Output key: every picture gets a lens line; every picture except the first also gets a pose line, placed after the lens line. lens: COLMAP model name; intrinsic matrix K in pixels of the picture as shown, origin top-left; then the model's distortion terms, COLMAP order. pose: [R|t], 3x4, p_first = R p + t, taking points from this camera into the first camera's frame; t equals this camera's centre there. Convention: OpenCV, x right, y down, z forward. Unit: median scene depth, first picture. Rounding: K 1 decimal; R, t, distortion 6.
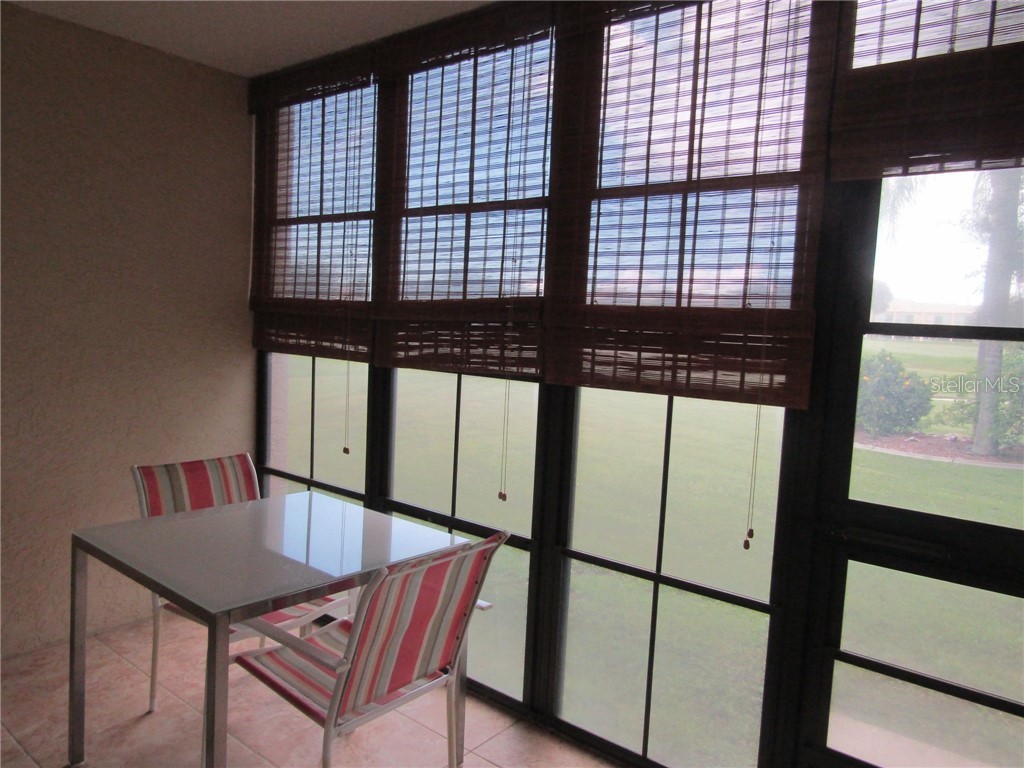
lens RADIAL K [[722.3, 0, 511.8], [0, 722.3, 382.4], [0, 0, 1]] dist [0.000010, 0.000569]
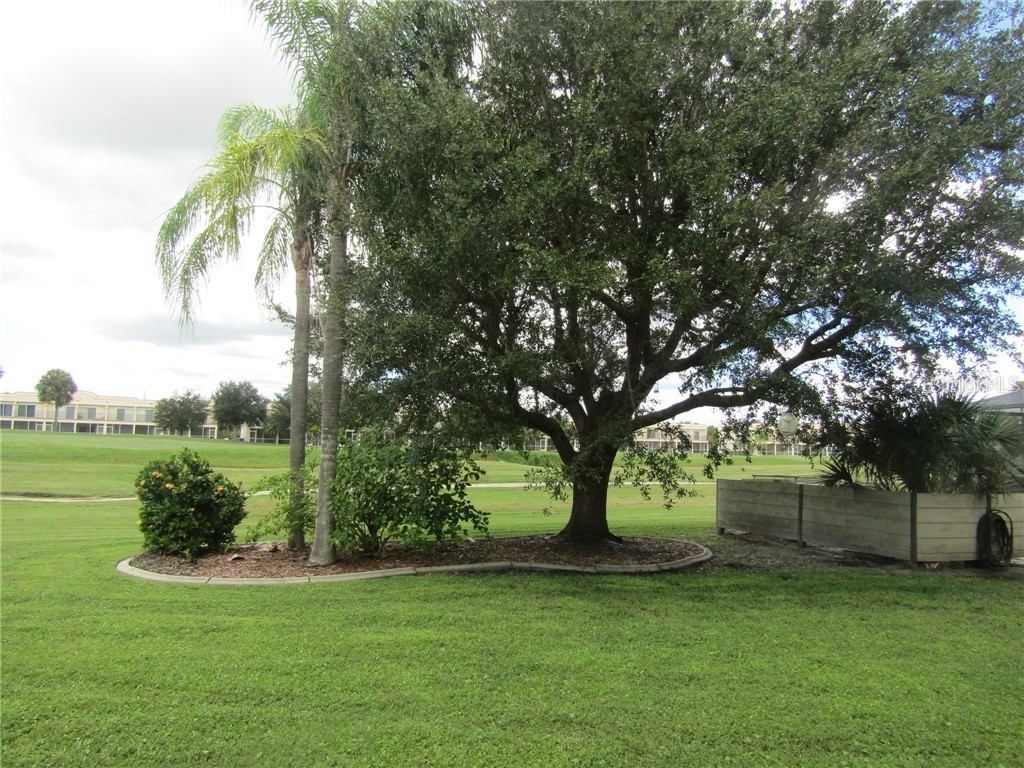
lens RADIAL K [[722.3, 0, 511.7], [0, 722.3, 383.5], [0, 0, 1]] dist [0.000010, 0.000569]
pose [[0.509007, 0.046298, 0.859516, 0.003919], [0.063082, 0.993861, -0.090892, -0.021220], [-0.858448, 0.100484, 0.502961, 0.287283]]
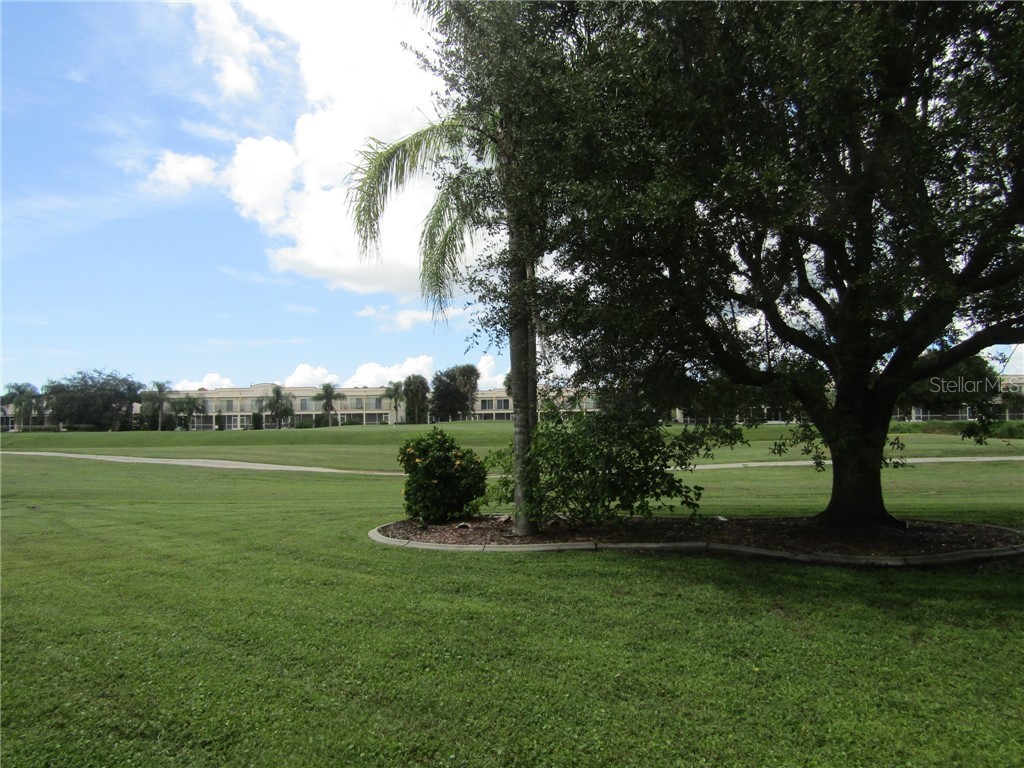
lens RADIAL K [[722.3, 0, 509.4], [0, 722.3, 383.7], [0, 0, 1]] dist [0.000010, 0.000569]
pose [[0.904966, -0.032697, 0.424225, 0.222362], [0.086850, 0.990246, -0.108948, 0.007345], [-0.416525, 0.135438, 0.898979, 0.145610]]
